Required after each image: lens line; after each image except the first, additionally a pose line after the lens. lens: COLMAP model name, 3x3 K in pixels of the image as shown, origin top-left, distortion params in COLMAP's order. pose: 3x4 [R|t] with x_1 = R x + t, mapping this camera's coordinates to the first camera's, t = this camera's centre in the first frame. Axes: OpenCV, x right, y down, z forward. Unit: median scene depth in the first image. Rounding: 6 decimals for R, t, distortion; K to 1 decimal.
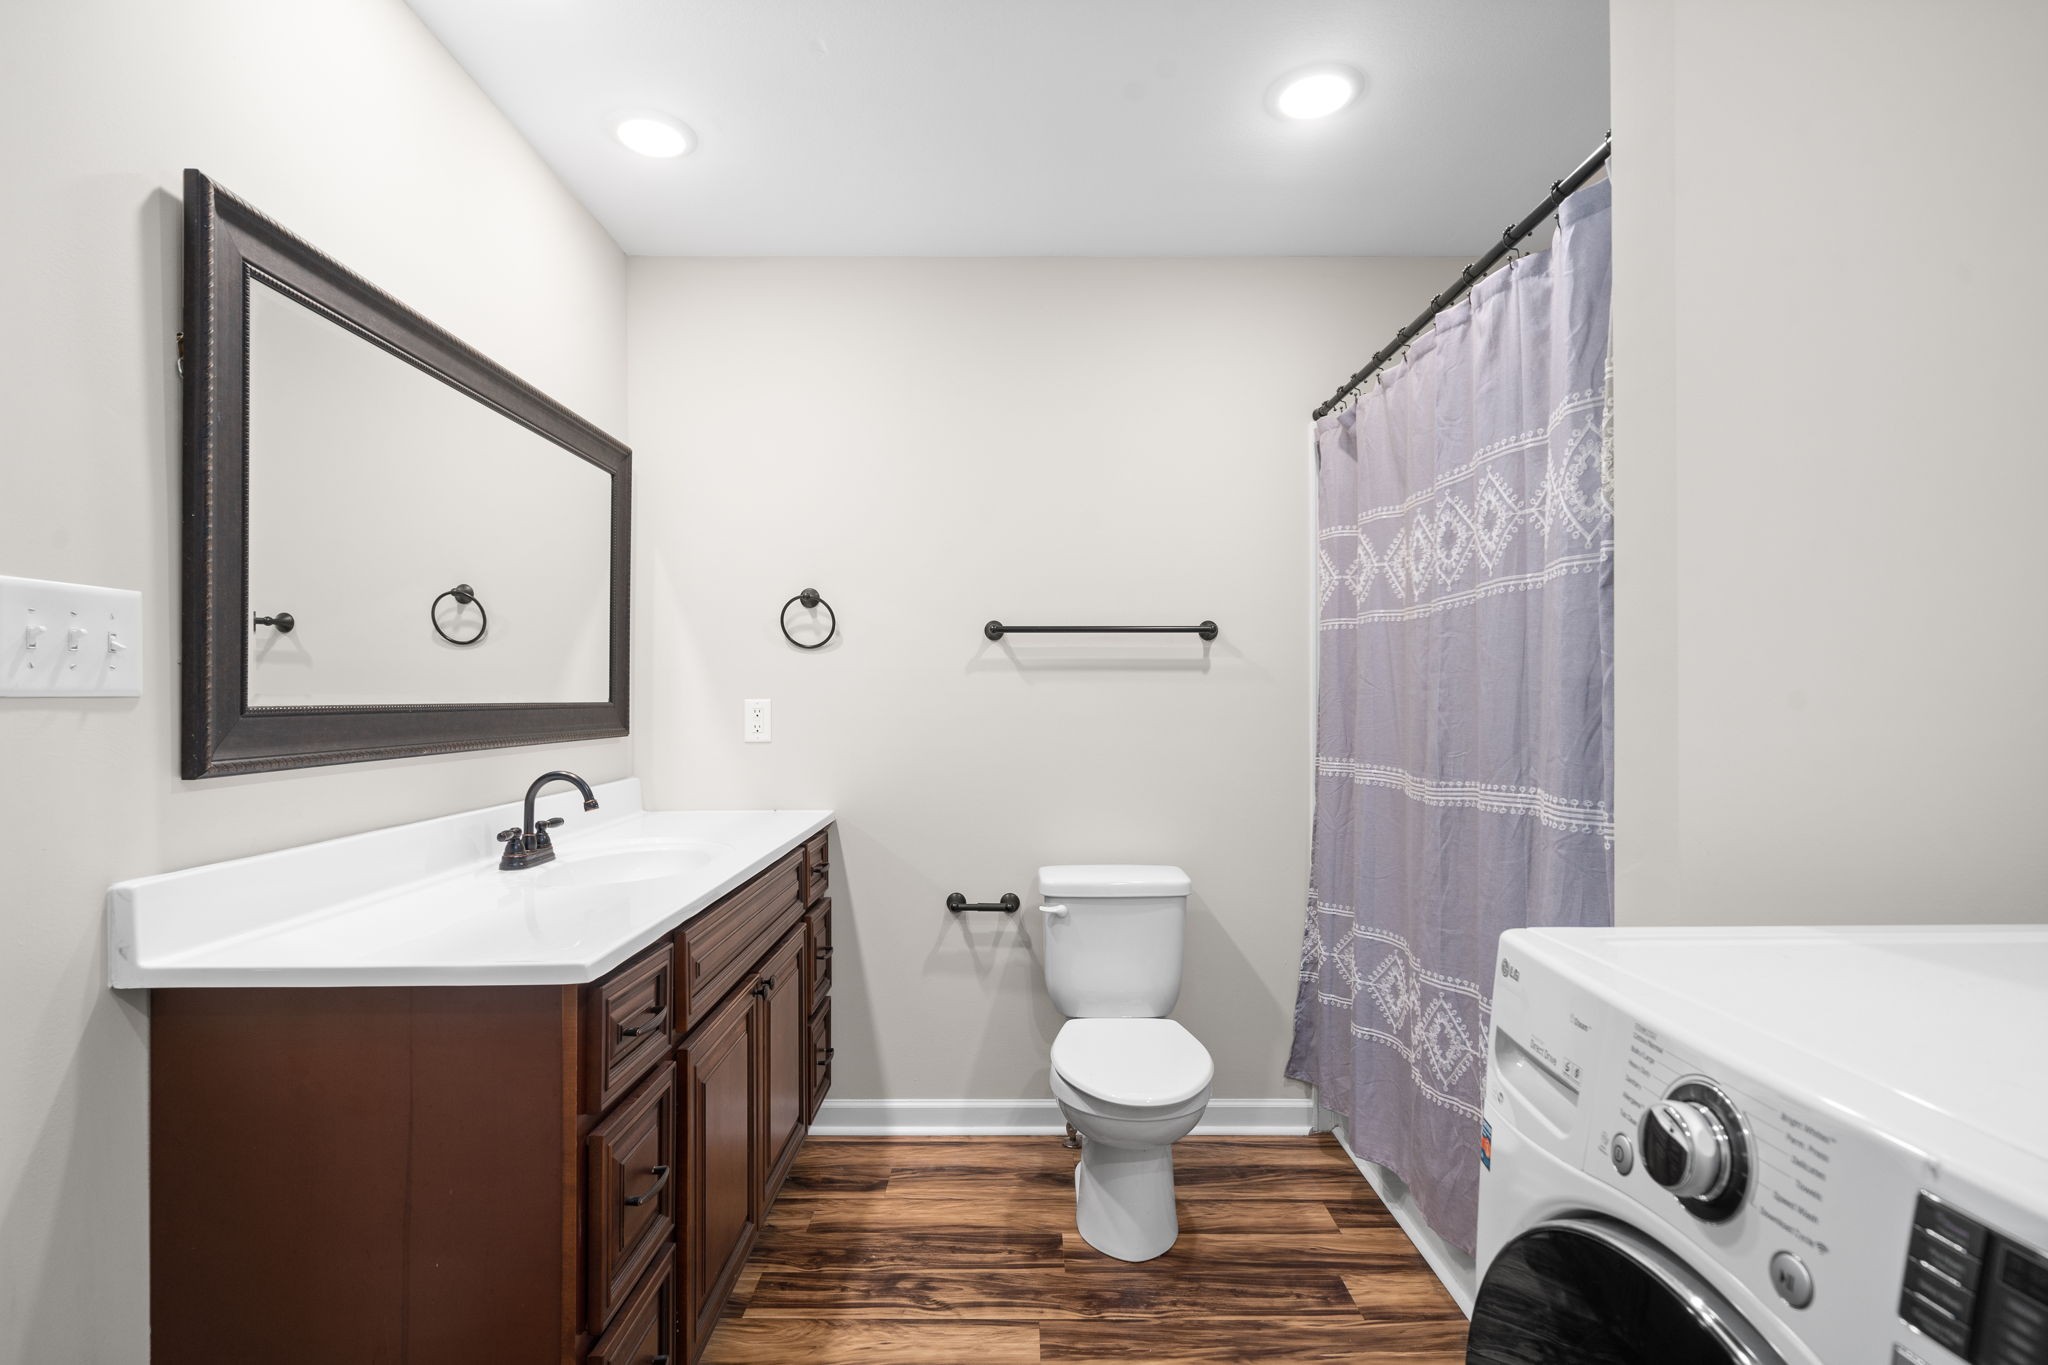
lens RADIAL K [[969.6, 0, 1022.6], [0, 969.6, 703.1], [0, 0, 1]] dist [-0.000637, 0.000162]
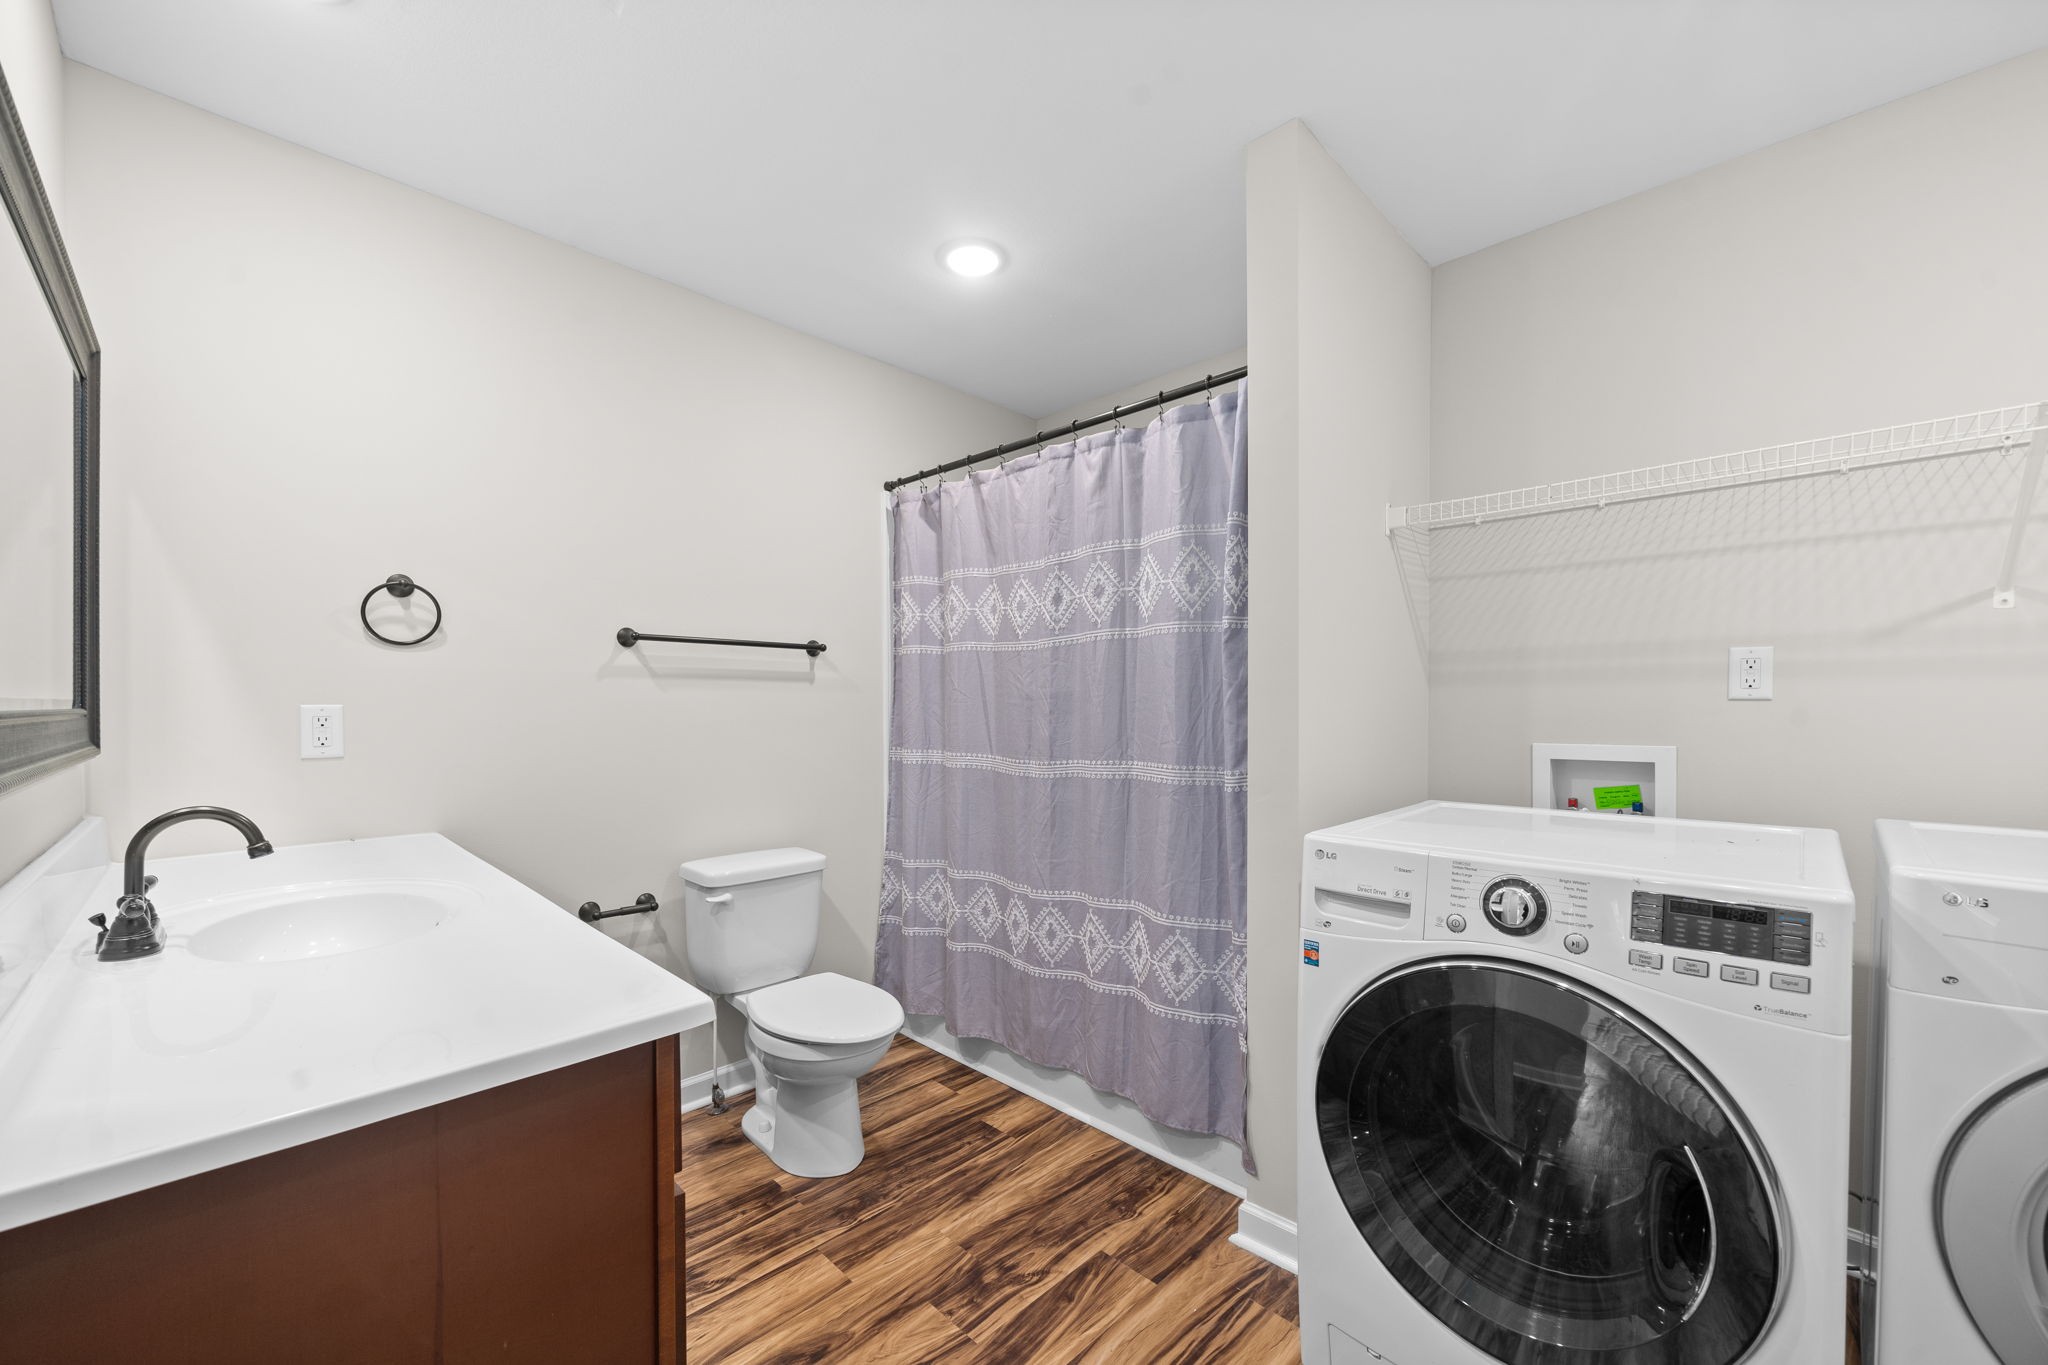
lens RADIAL K [[798.6, 0, 1025.2], [0, 798.6, 720.8], [0, 0, 1]] dist [-0.002311, -0.000495]
pose [[0.700726, -0.011976, 0.713330, -0.442676], [0.000742, 0.999871, 0.016058, -0.001176], [-0.713430, -0.010723, 0.700644, 0.158286]]
